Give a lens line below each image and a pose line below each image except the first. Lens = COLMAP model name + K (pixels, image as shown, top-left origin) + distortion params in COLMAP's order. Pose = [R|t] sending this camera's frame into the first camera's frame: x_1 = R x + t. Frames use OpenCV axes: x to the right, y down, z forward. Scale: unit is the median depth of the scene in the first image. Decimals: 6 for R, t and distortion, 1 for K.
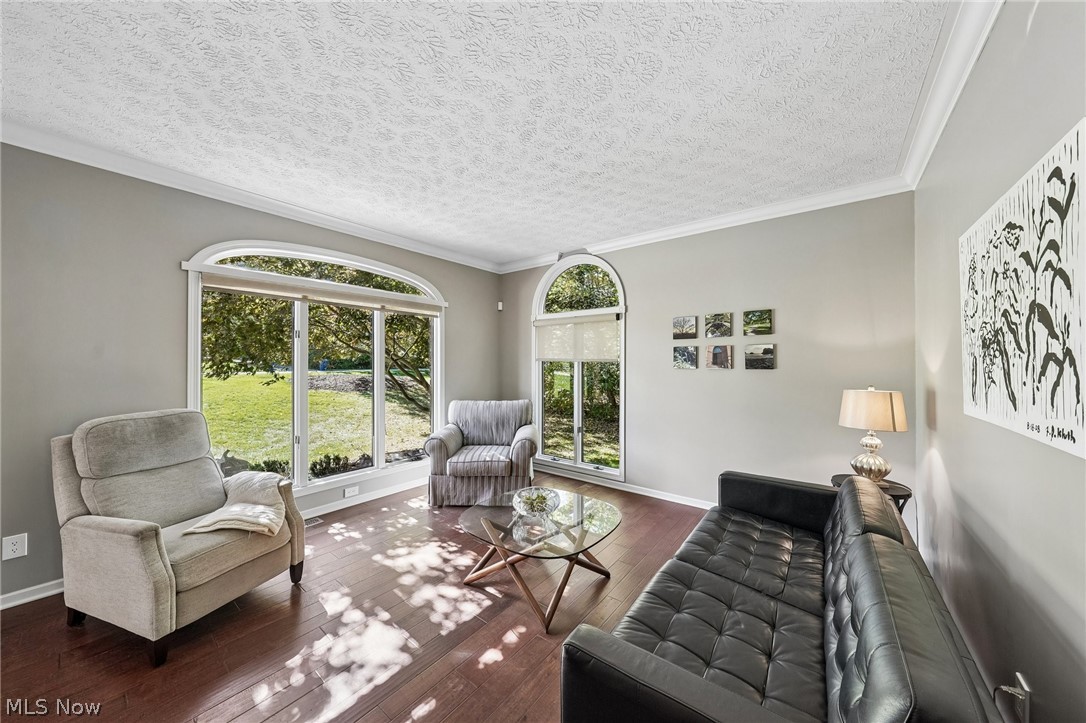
lens RADIAL K [[370.8, 0, 547.3], [0, 370.8, 358.8], [0, 0, 1]] dist [-0.007027, 0.001326]
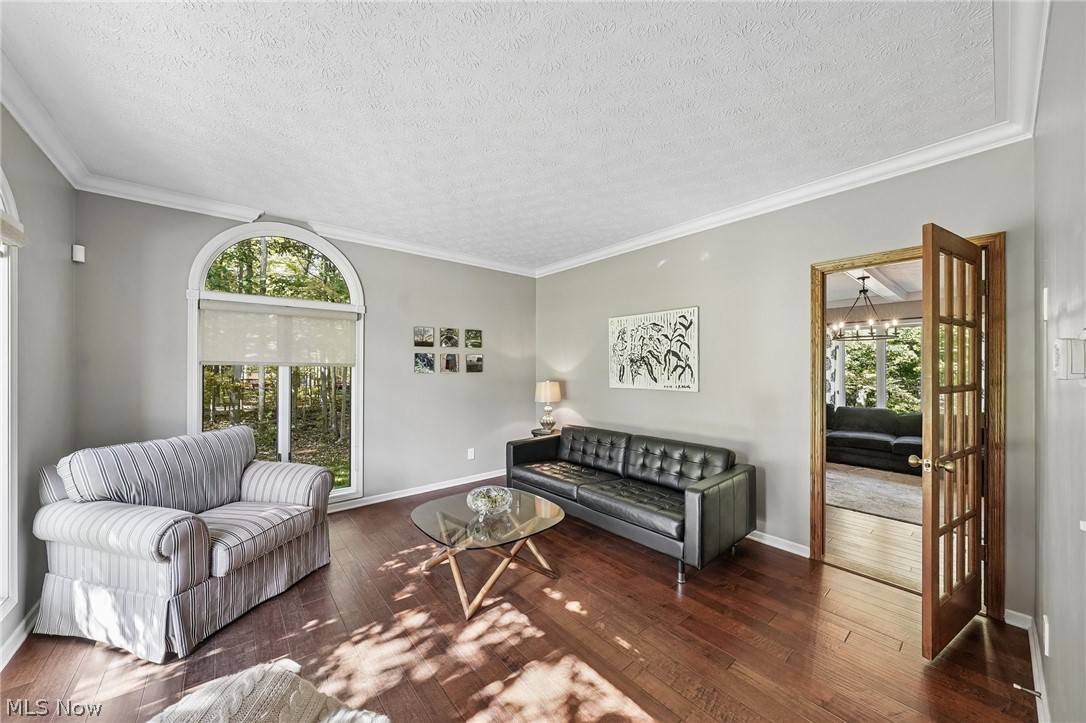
lens RADIAL K [[370.8, 0, 535.7], [0, 370.8, 366.5], [0, 0, 1]] dist [-0.007027, 0.001326]
pose [[0.224368, 0.002028, 0.974502, -0.755269], [-0.010754, 0.999942, 0.000395, 0.003952], [-0.974445, -0.010569, 0.224377, 0.469347]]
